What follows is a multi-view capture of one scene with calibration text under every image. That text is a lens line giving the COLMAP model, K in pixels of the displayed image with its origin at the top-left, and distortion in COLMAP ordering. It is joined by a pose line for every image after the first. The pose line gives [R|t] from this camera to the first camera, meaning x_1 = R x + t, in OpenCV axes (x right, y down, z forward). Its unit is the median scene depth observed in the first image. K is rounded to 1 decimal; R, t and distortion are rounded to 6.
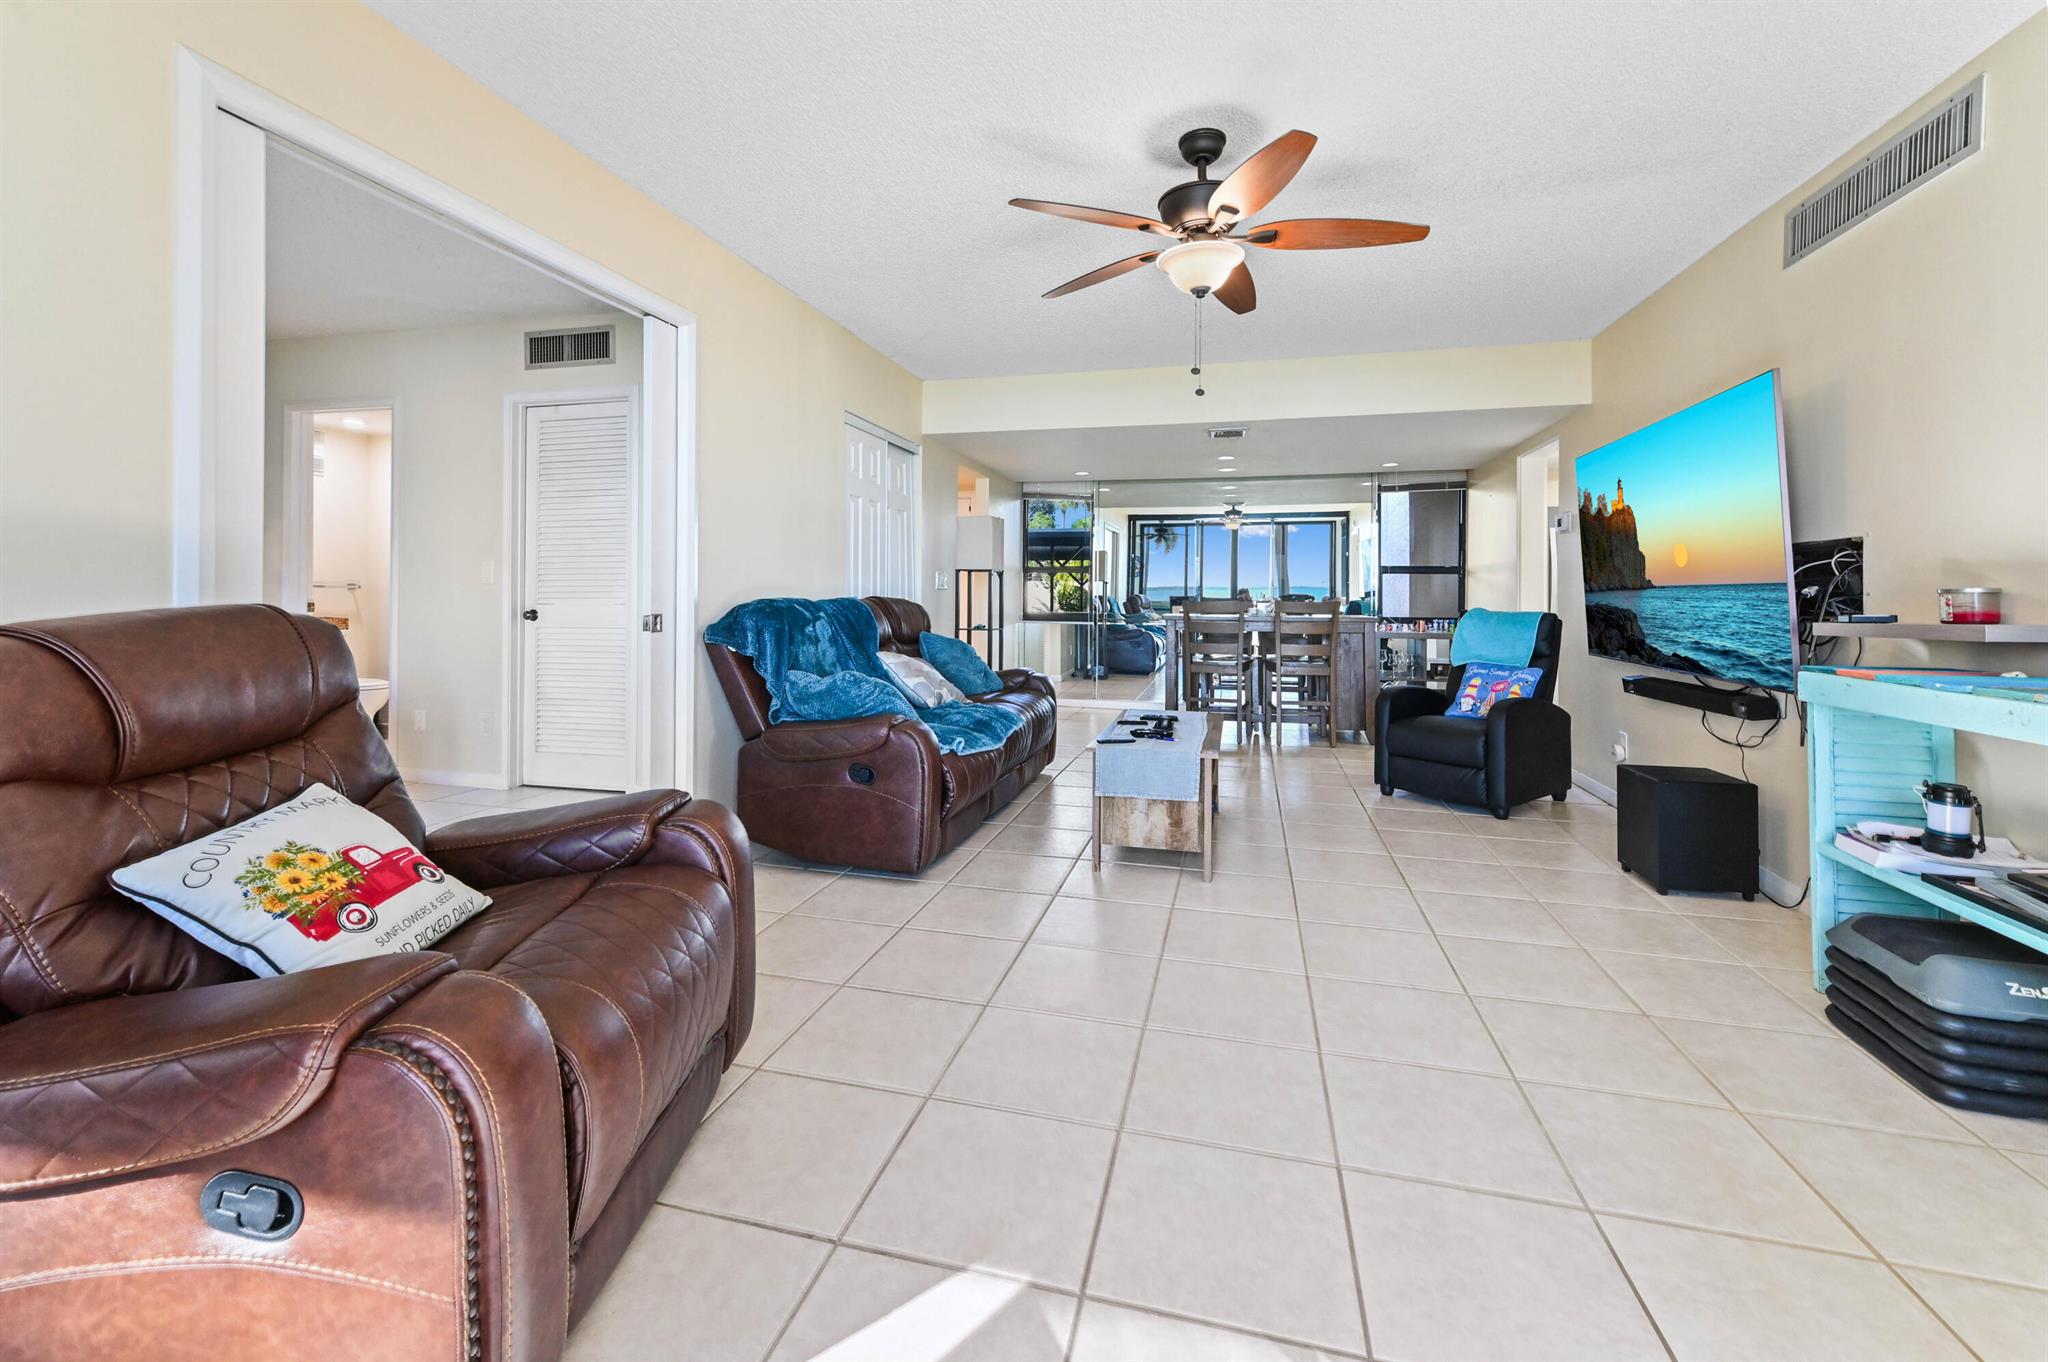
lens RADIAL K [[817.5, 0, 1048.5], [0, 817.5, 595.4], [0, 0, 1]] dist [0.001828, 0.000056]
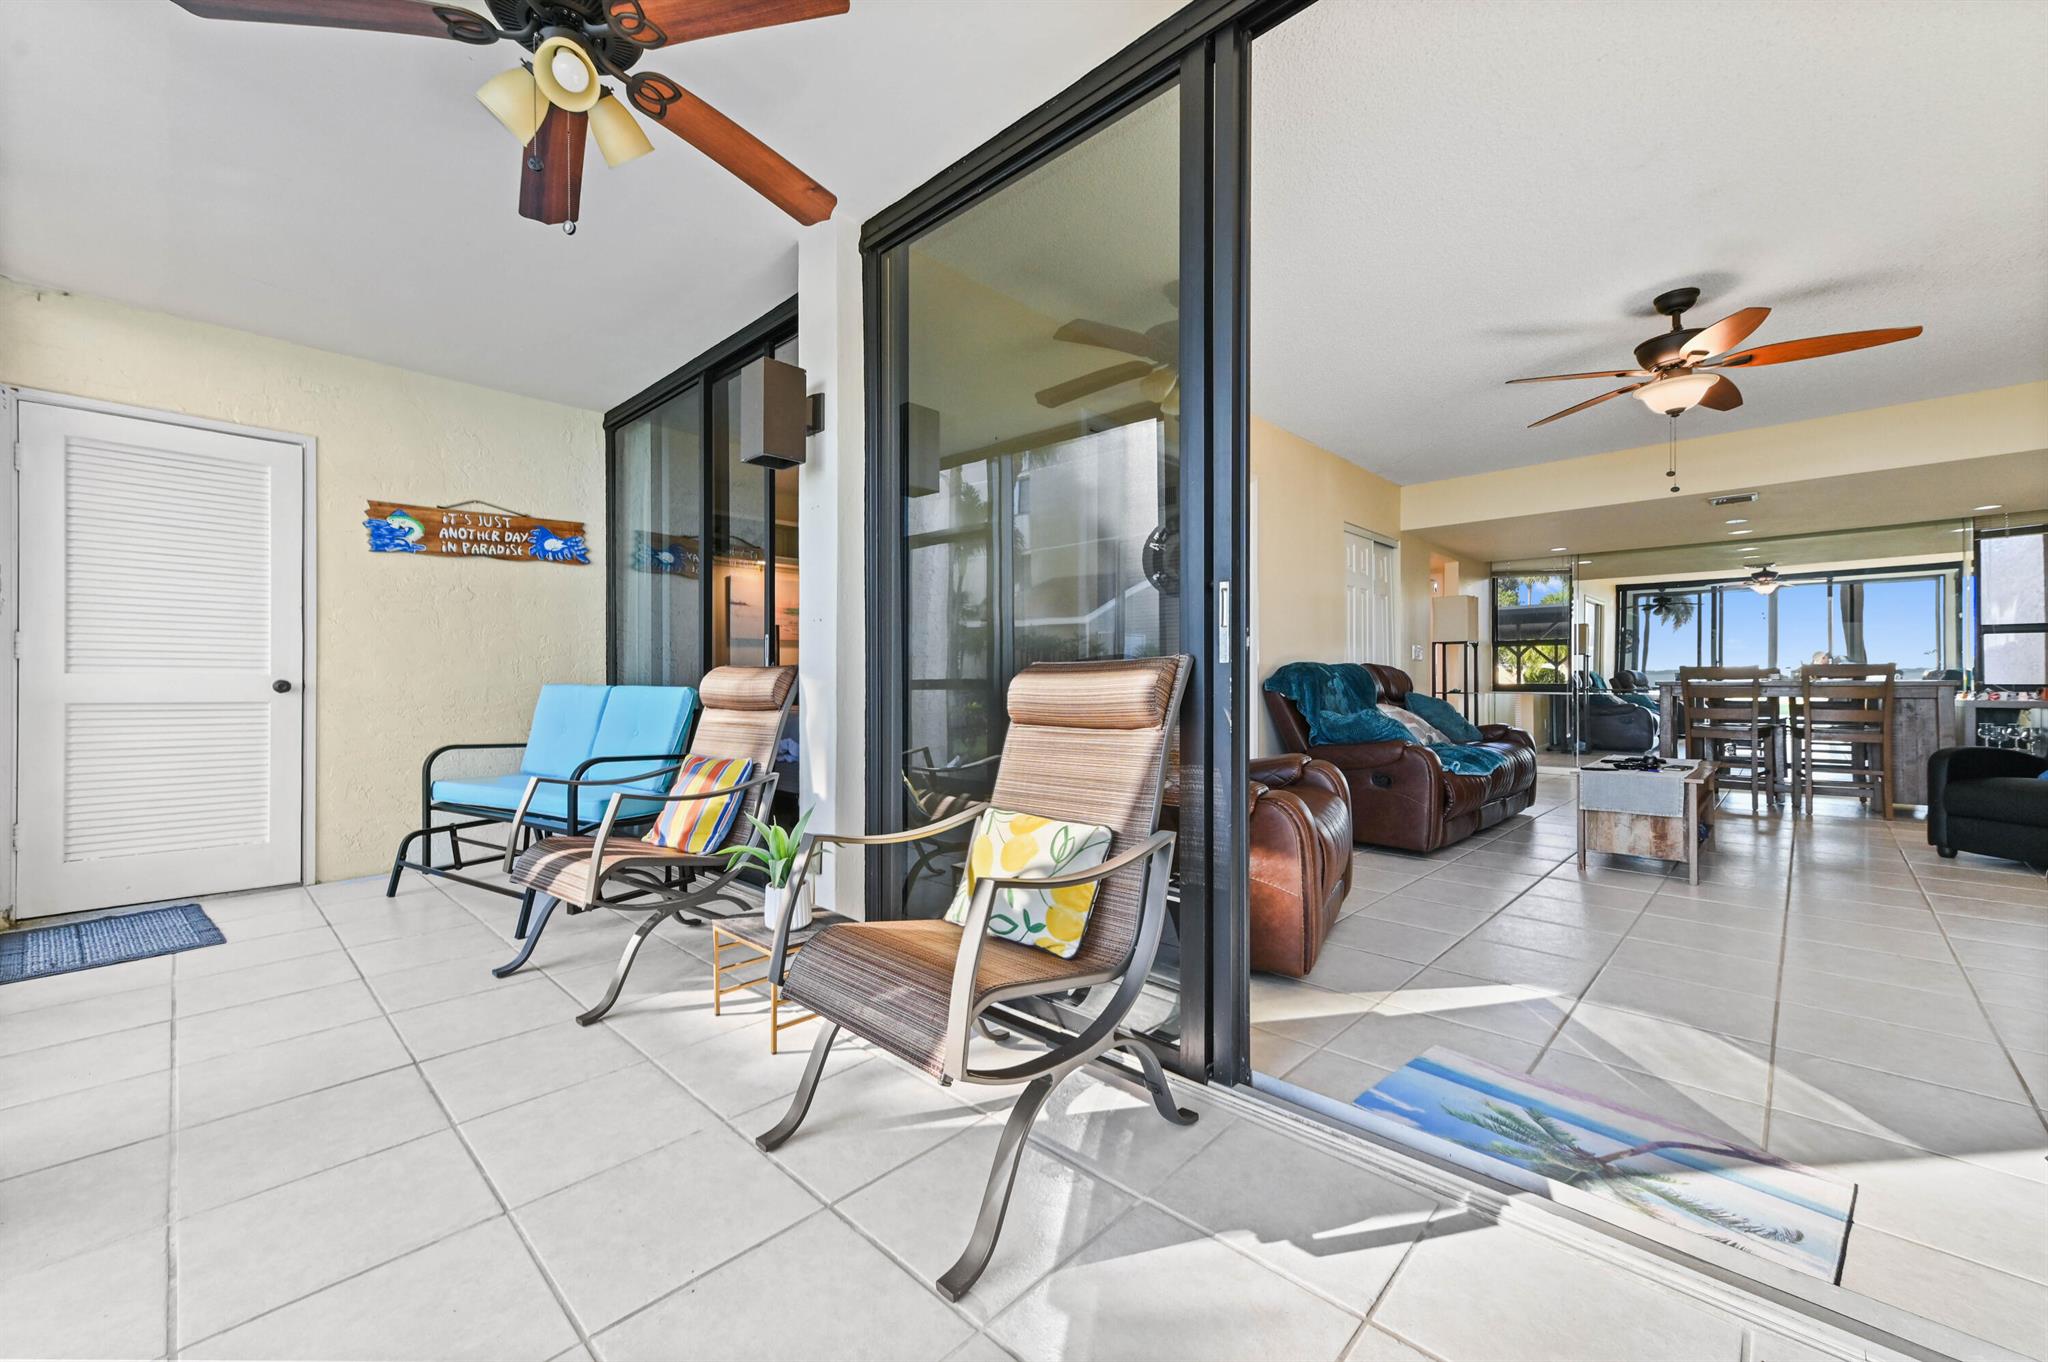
lens RADIAL K [[813.5, 0, 1024.0], [0, 813.5, 681.0], [0, 0, 1]] dist [0.008164, 0.000116]
pose [[0.861108, -0.008024, -0.508359, -0.029005], [0.005164, 0.999962, -0.007038, 0.036305], [0.508396, 0.003435, 0.861116, -0.389299]]
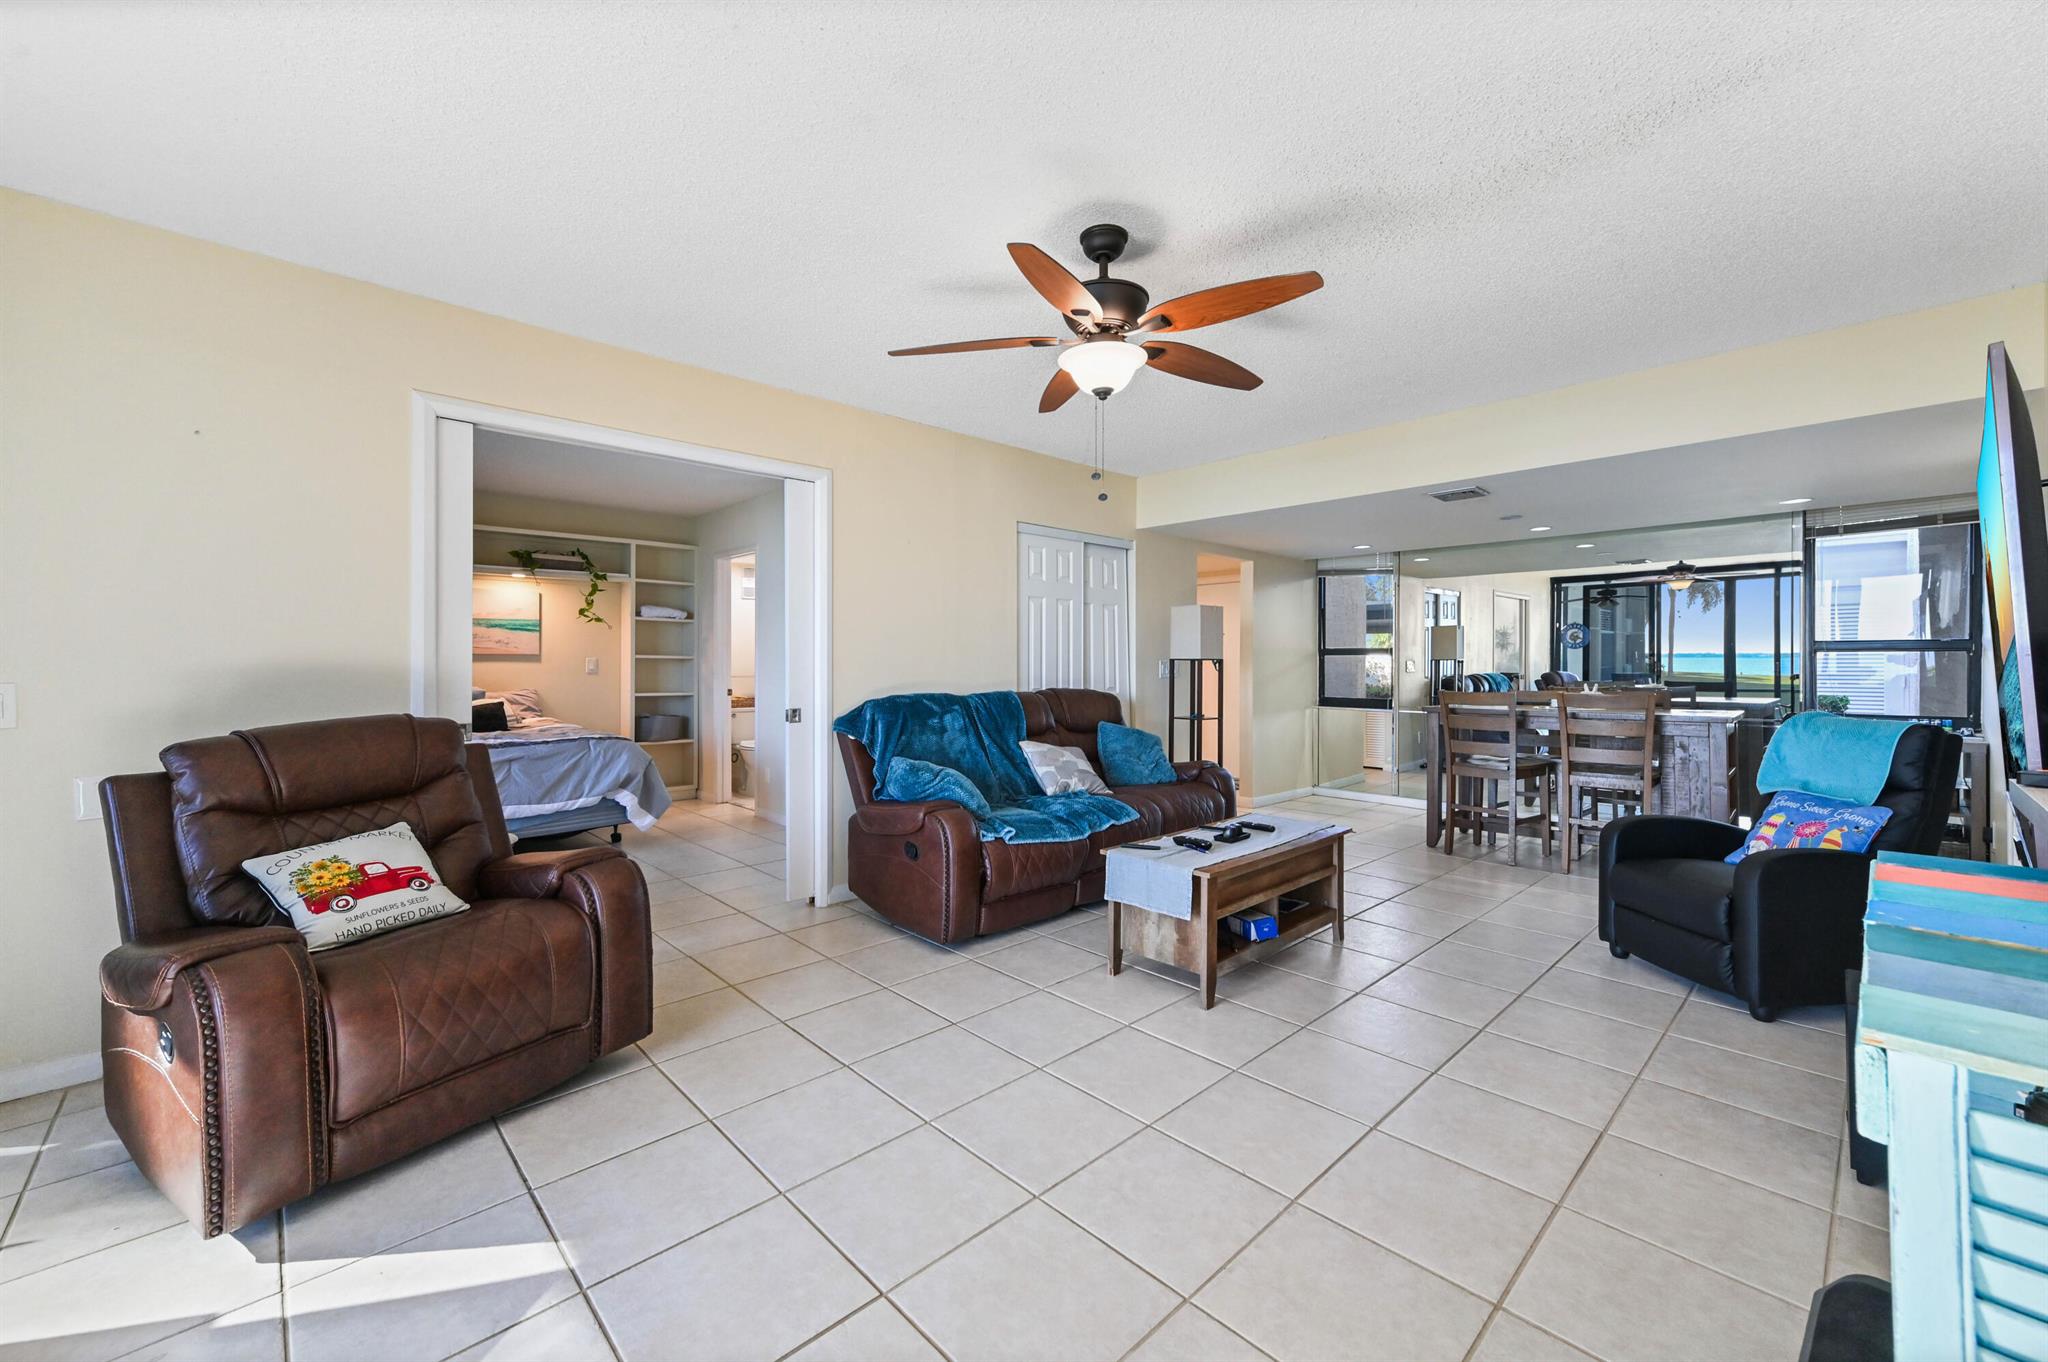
lens RADIAL K [[815.6, 0, 1079.6], [0, 815.6, 665.4], [0, 0, 1]] dist [0.013424, 0.000149]
pose [[0.851901, -0.005781, -0.523671, 0.400219], [0.005506, 0.999983, -0.002083, -0.027963], [0.523674, -0.001109, 0.851918, 0.095468]]
